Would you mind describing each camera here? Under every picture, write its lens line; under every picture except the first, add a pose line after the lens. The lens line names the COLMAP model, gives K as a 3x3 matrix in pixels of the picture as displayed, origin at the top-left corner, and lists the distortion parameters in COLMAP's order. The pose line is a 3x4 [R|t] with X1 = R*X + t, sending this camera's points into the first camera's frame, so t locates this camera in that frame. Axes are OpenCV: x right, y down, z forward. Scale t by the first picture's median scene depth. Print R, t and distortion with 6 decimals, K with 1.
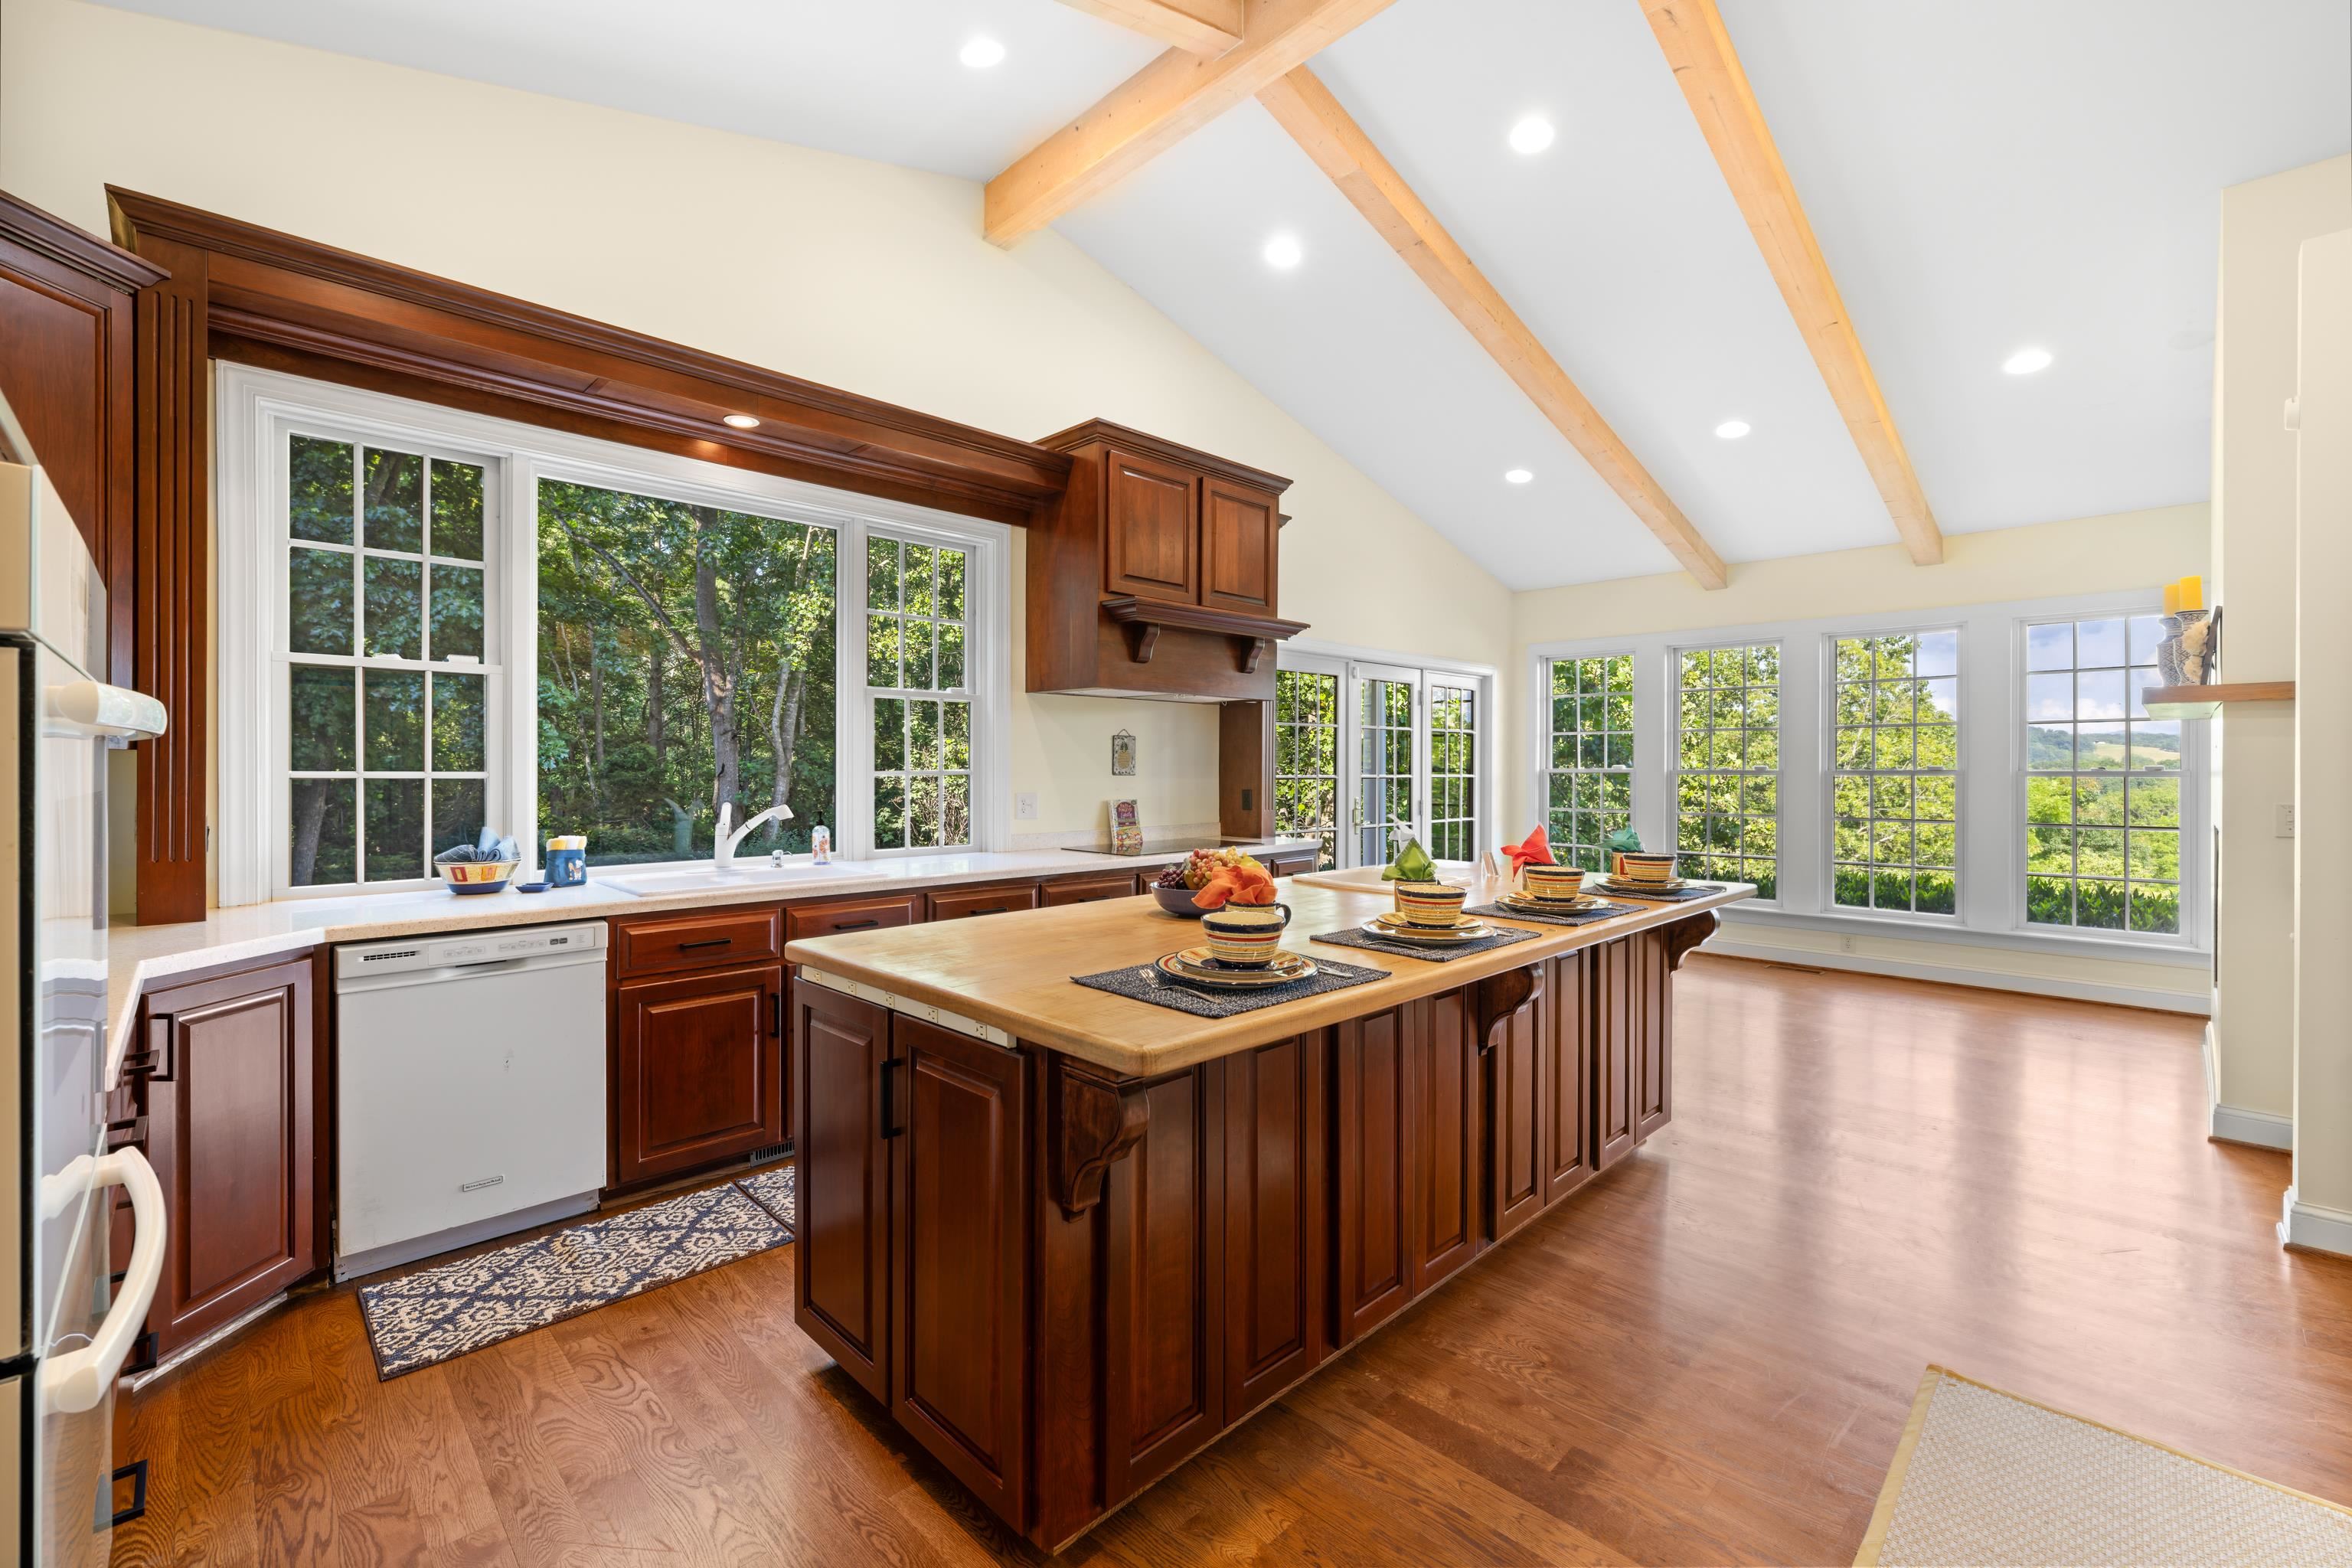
lens RADIAL K [[988.2, 0, 1190.1], [0, 988.2, 768.7], [0, 0, 1]] dist [0.001376, 0.001606]
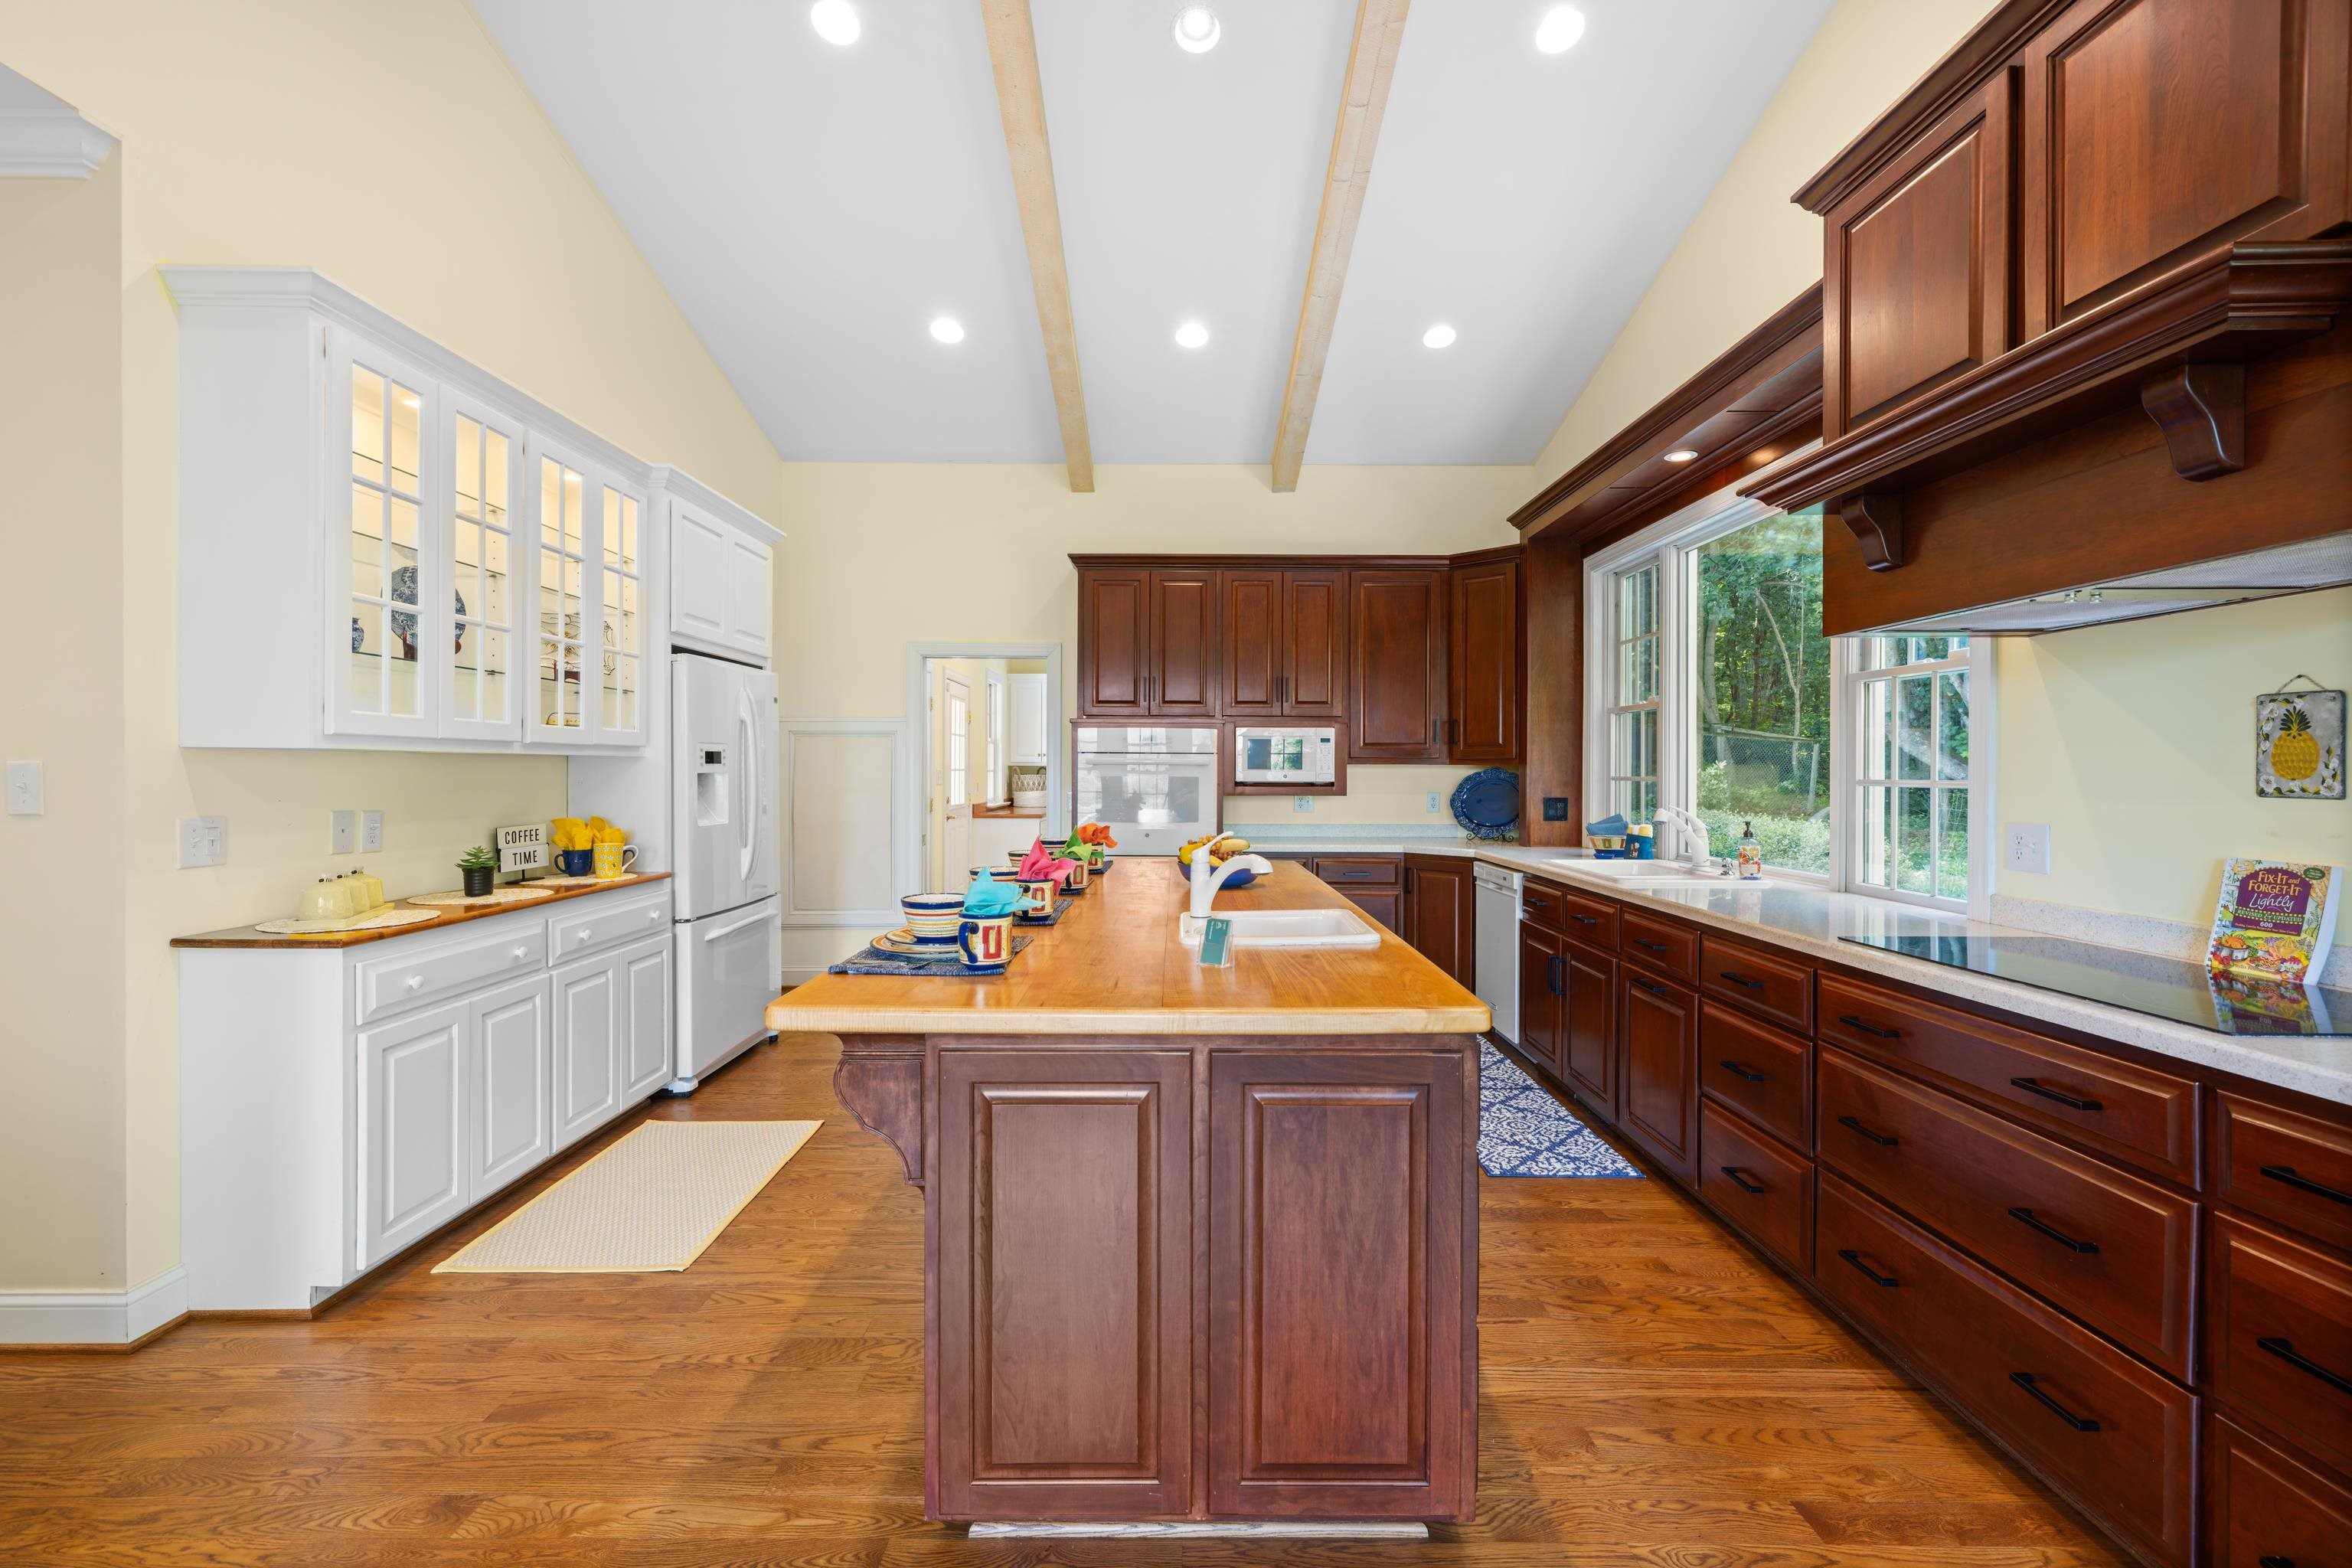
lens RADIAL K [[988.2, 0, 1155.8], [0, 988.2, 775.7], [0, 0, 1]] dist [0.001376, 0.001606]
pose [[-0.705178, -0.000108, -0.709031, 0.614698], [-0.004415, 0.999981, 0.004239, -0.001963], [0.709017, 0.006119, -0.705165, 1.165506]]
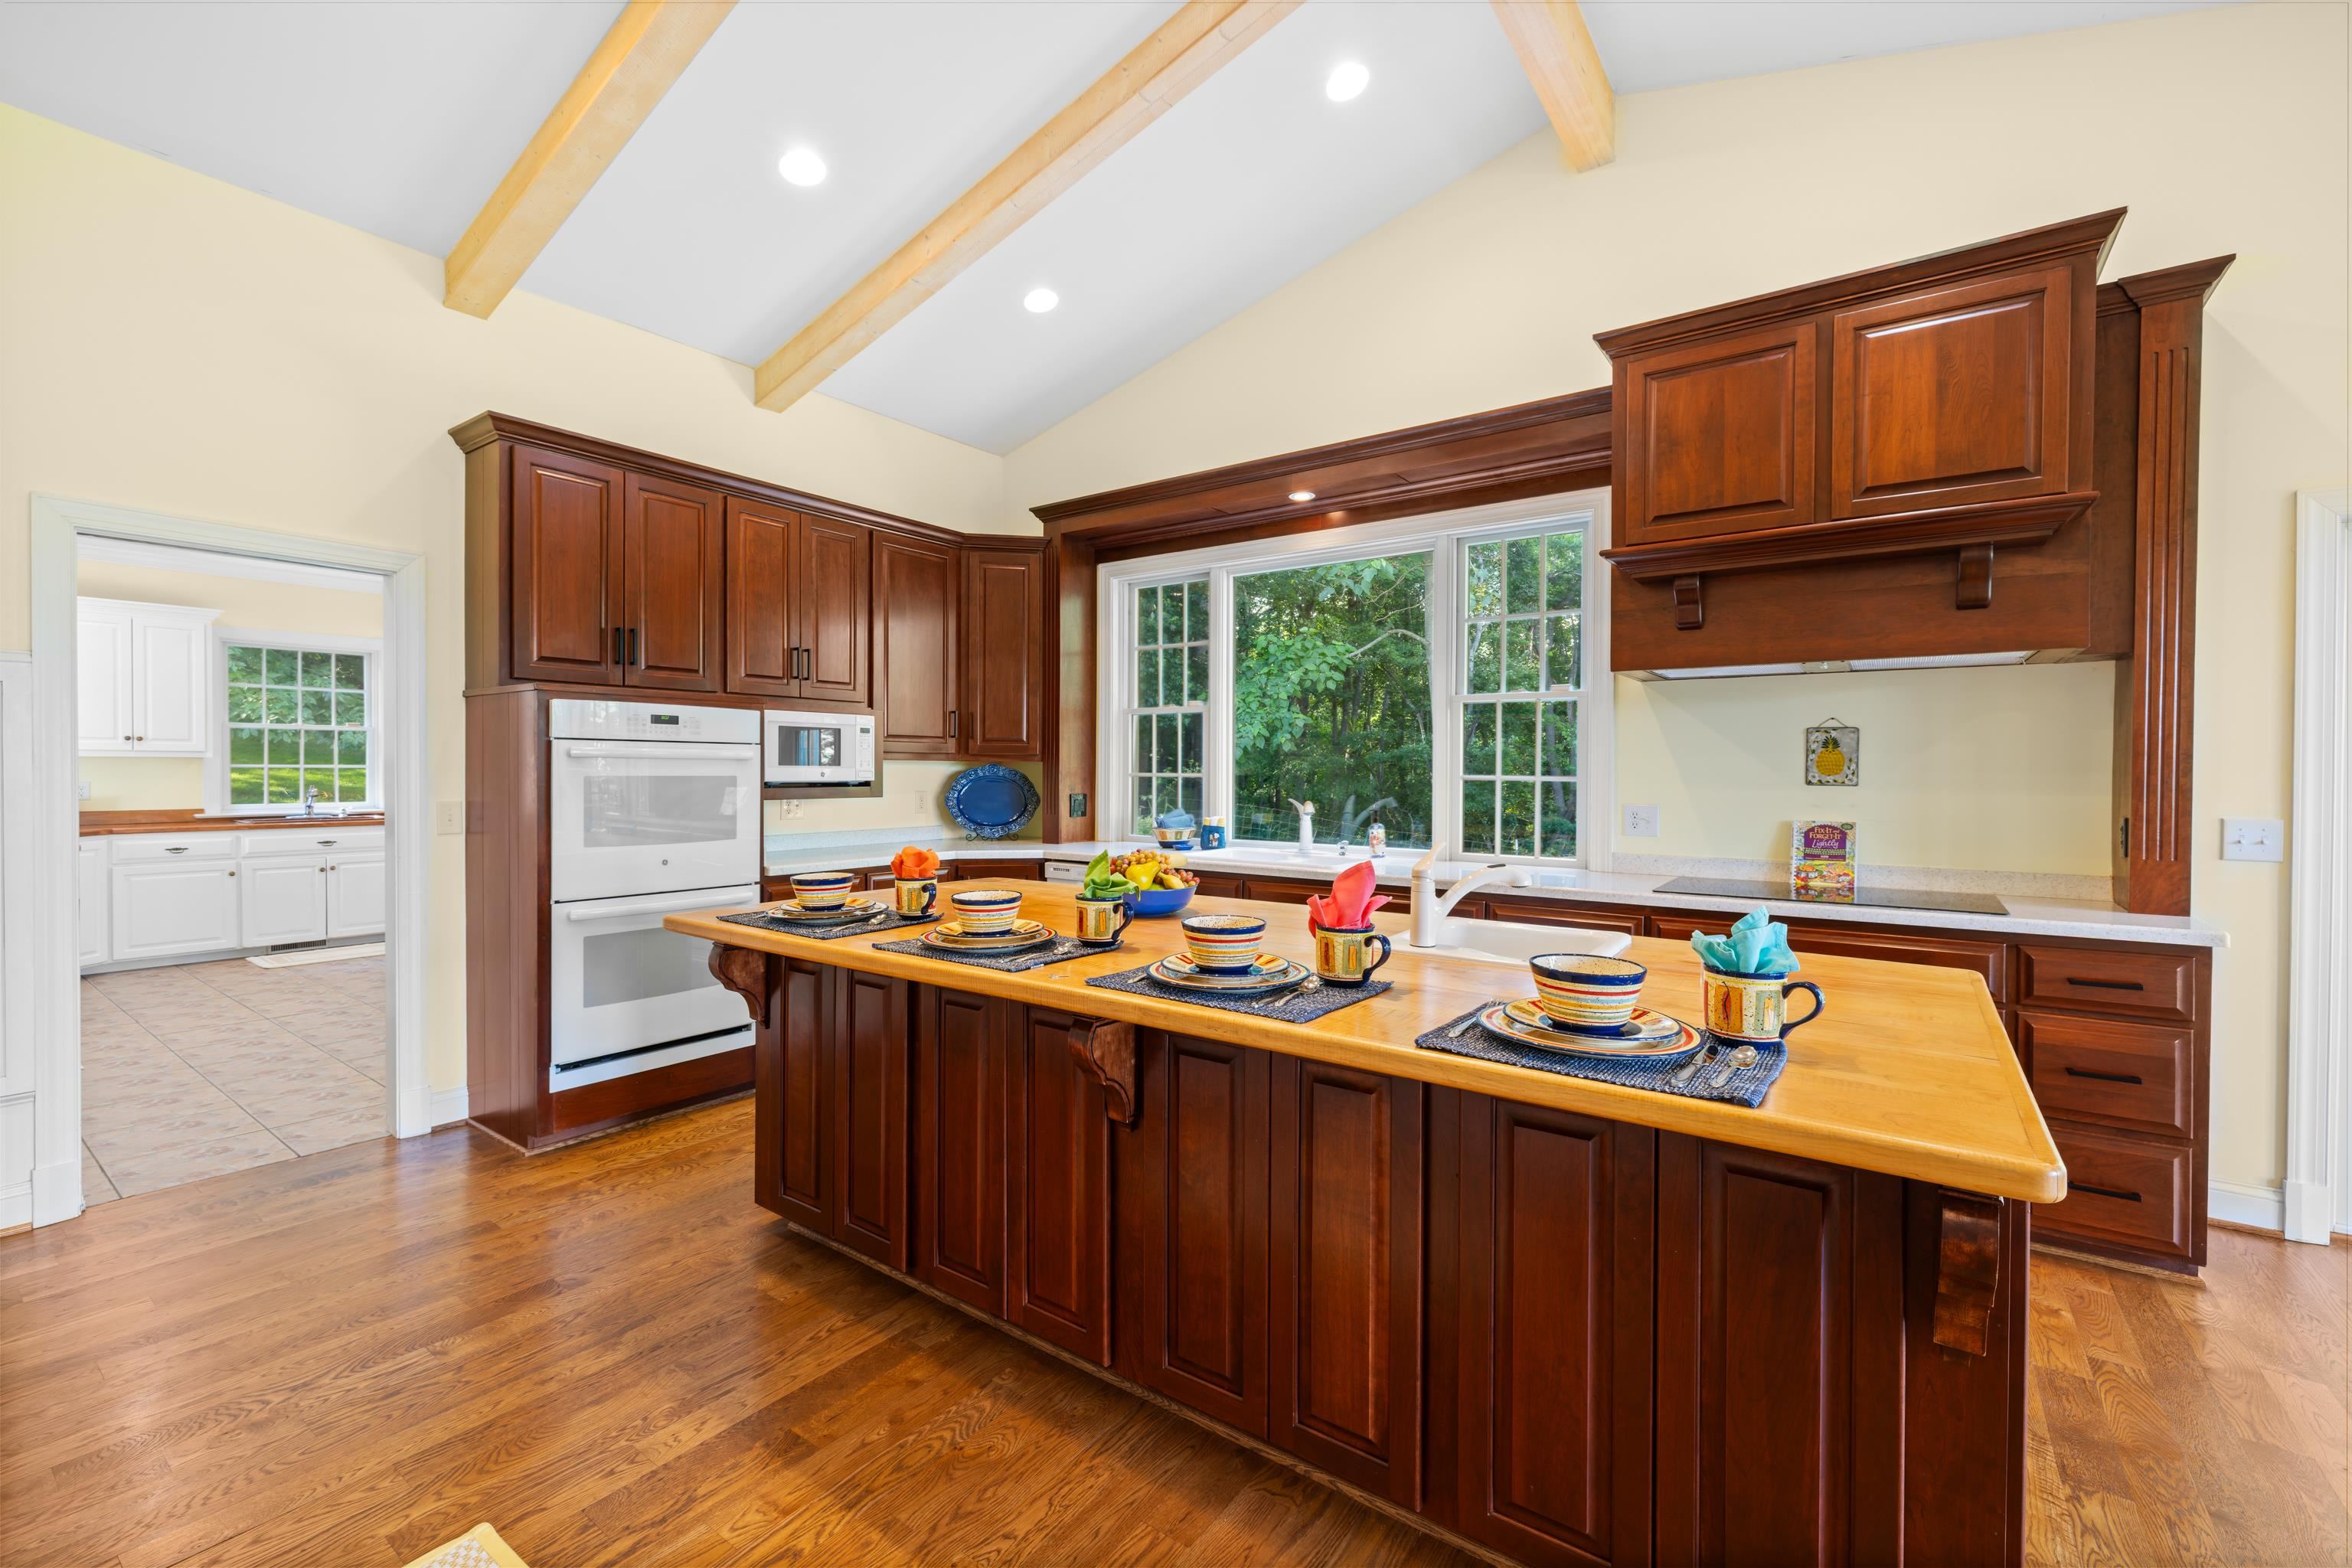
lens RADIAL K [[988.2, 0, 1171.4], [0, 988.2, 778.8], [0, 0, 1]] dist [0.001376, 0.001606]
pose [[0.157351, 0.010196, -0.987490, 0.649014], [-0.003713, 0.999946, 0.009733, -0.003726], [0.987536, 0.002135, 0.157380, 0.541225]]
